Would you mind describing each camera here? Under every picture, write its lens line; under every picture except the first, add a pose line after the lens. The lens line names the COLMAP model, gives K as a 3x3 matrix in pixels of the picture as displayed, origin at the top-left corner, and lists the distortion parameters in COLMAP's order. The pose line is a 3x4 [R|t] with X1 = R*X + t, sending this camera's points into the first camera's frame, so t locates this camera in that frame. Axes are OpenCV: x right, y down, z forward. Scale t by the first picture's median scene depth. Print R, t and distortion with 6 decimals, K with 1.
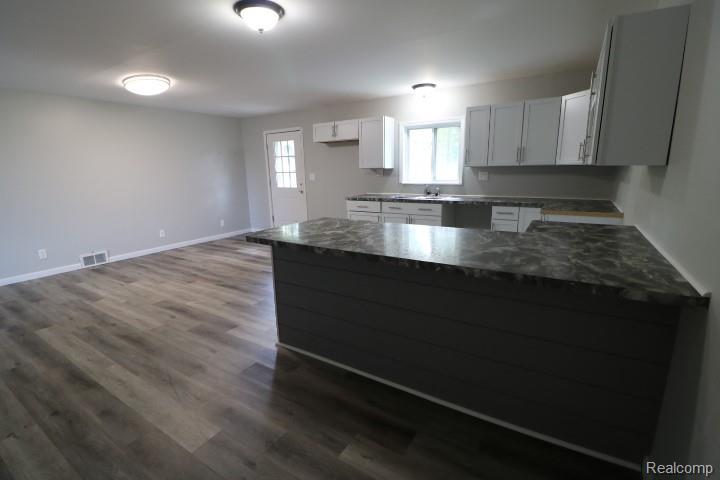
lens RADIAL K [[329.4, 0, 361.9], [0, 329.4, 240.2], [0, 0, 1]] dist [0.000374, -0.010515]
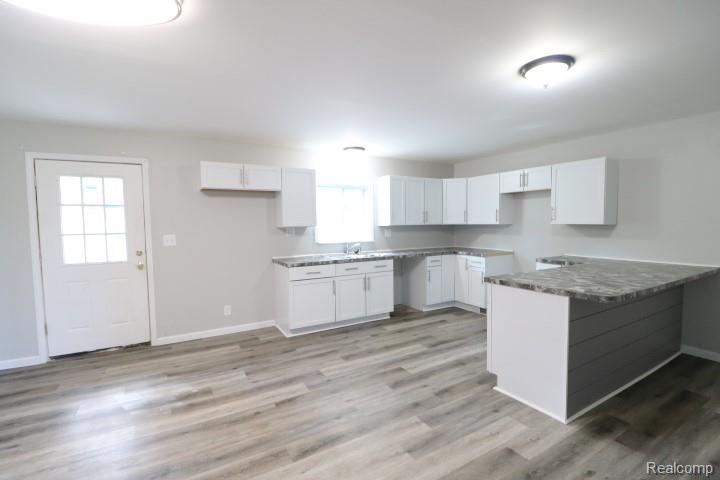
lens RADIAL K [[329.4, 0, 361.9], [0, 329.4, 240.2], [0, 0, 1]] dist [0.000374, -0.010515]
pose [[0.469231, -0.034042, 0.882419, -0.765712], [0.188633, 0.980057, -0.062499, -0.125339], [-0.862693, 0.195780, 0.466295, 0.588405]]
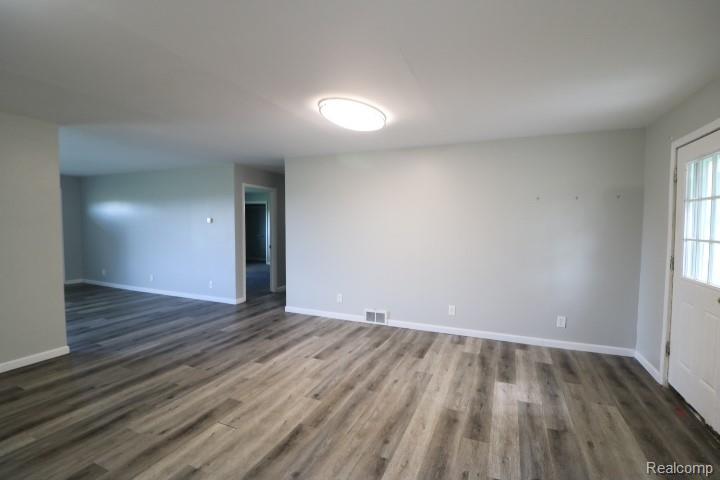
lens RADIAL K [[335.6, 0, 360.0], [0, 335.6, 240.0], [0, 0, 1]] dist [0.001212, -0.010981]
pose [[0.134280, 0.072982, -0.988252, 0.118795], [-0.218920, 0.974828, 0.042245, -0.212928], [0.966459, 0.210676, 0.146877, 0.891417]]
